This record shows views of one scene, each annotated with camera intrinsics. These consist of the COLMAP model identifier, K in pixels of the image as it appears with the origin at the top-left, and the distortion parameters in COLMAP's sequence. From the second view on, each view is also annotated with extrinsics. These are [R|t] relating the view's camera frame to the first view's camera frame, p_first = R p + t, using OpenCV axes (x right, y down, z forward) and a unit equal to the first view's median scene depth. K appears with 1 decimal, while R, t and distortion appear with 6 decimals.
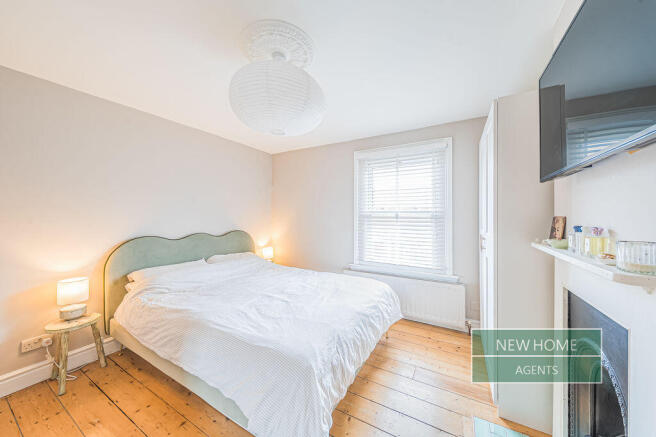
lens RADIAL K [[225.8, 0, 331.0], [0, 225.8, 216.4], [0, 0, 1]] dist [-0.000317, -0.000018]
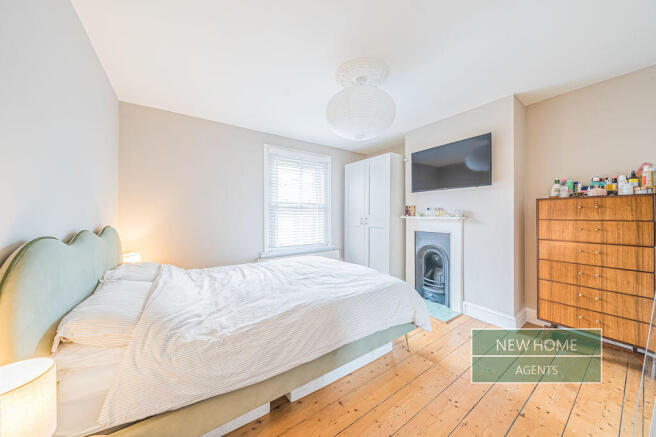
lens RADIAL K [[225.8, 0, 332.1], [0, 225.8, 217.6], [0, 0, 1]] dist [-0.000317, -0.000018]
pose [[0.413808, -0.012480, 0.910279, -0.814507], [0.004294, 0.999922, 0.011757, 0.046982], [-0.910354, -0.000956, 0.413829, 0.325635]]
